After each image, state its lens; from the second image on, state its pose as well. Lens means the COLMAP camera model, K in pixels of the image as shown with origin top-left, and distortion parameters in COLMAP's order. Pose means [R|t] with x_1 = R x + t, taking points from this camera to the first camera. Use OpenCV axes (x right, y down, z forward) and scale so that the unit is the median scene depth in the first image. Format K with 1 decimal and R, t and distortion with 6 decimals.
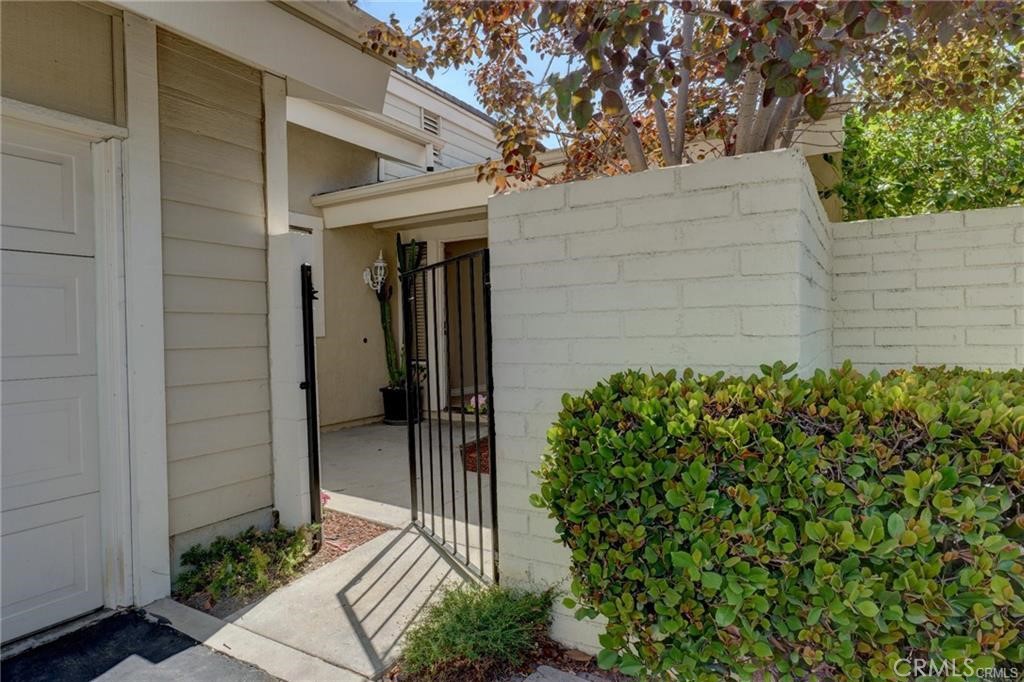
lens RADIAL K [[598.2, 0, 511.4], [0, 598.2, 342.5], [0, 0, 1]] dist [-0.026188, 0.011636]
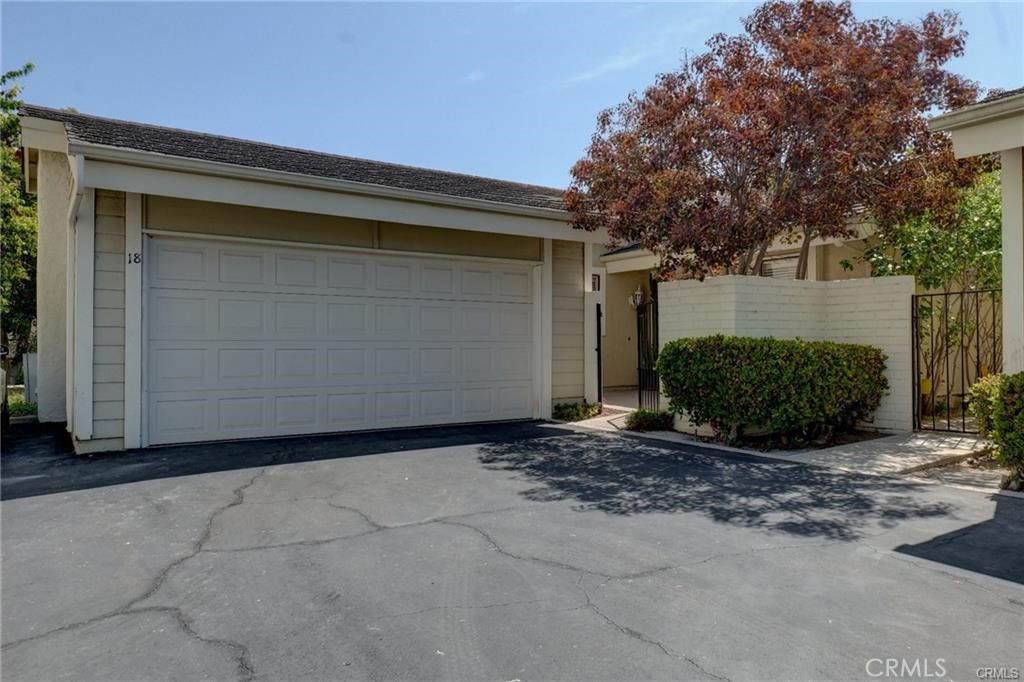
lens RADIAL K [[702.9, 0, 512.6], [0, 702.9, 342.8], [0, 0, 1]] dist [0.002457, 0.000213]
pose [[0.906268, 0.014582, -0.422452, 0.619817], [-0.024230, 0.999554, -0.017476, 0.105536], [0.422008, 0.026074, 0.906217, -1.951749]]
